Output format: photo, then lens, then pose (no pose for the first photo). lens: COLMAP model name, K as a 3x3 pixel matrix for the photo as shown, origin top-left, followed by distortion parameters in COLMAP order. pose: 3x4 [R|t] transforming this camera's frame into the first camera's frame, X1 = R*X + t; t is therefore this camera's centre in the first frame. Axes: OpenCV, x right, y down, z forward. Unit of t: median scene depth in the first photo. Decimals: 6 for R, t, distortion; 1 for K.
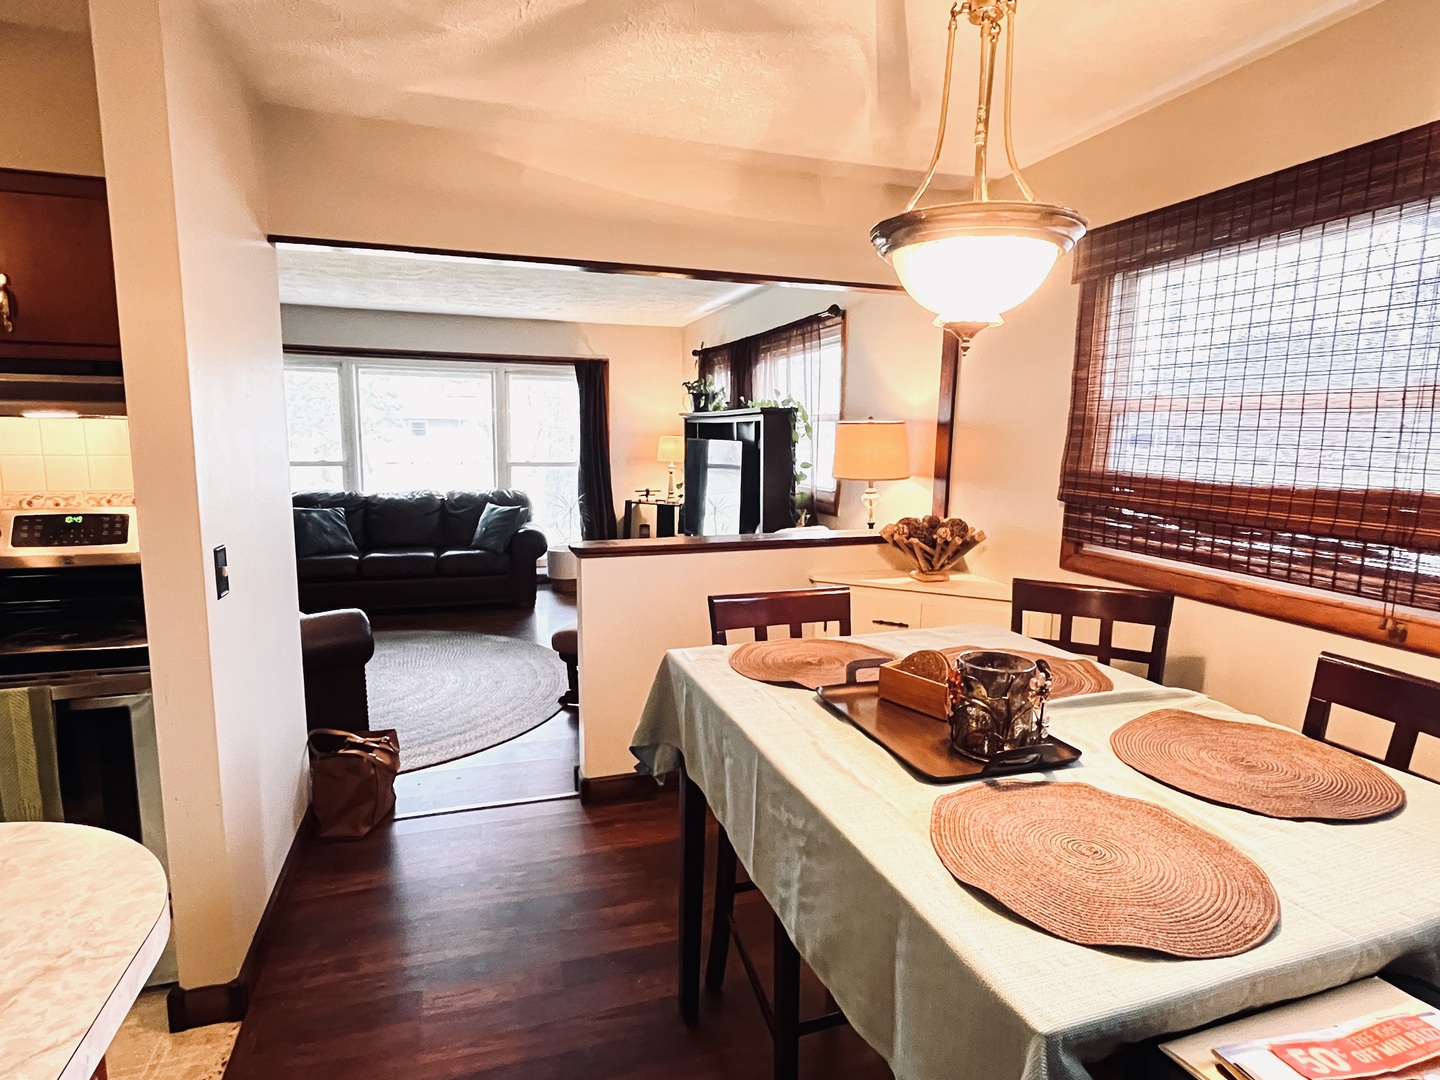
lens RADIAL K [[763.8, 0, 711.7], [0, 763.8, 554.5], [0, 0, 1]] dist [-0.000052, -0.000166]
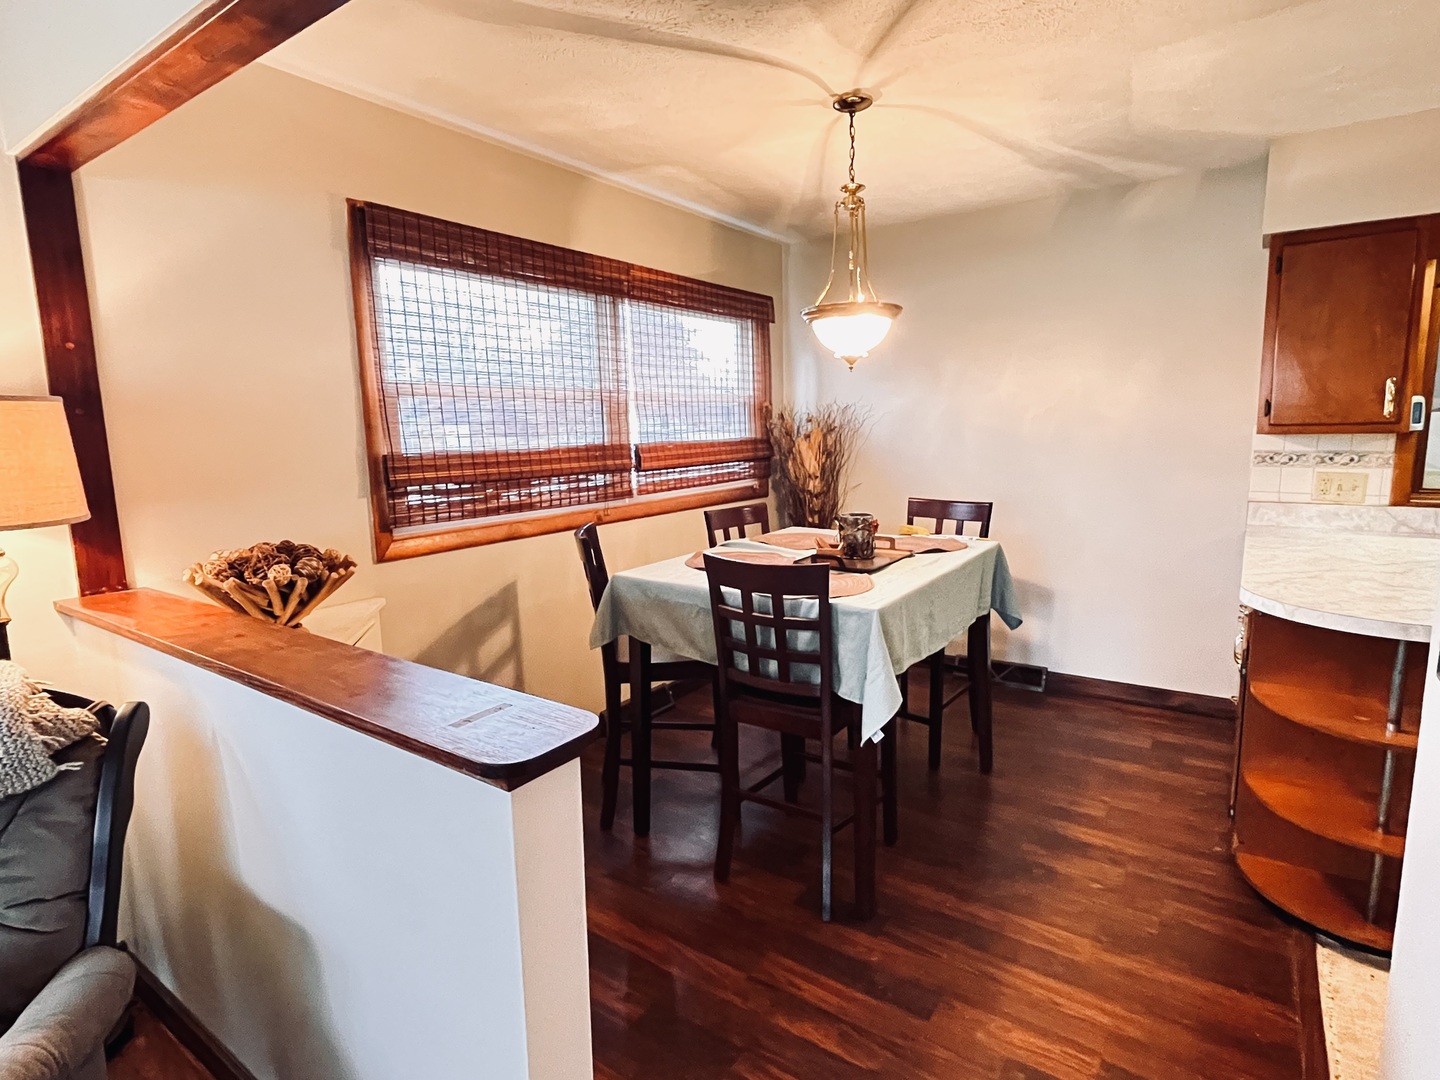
lens RADIAL K [[763.8, 0, 715.0], [0, 763.8, 542.6], [0, 0, 1]] dist [-0.000052, -0.000166]
pose [[-0.603005, -0.136736, 0.785931, -0.684211], [0.129506, 0.955352, 0.265576, -0.265103], [-0.787155, 0.261927, -0.558374, 1.591093]]
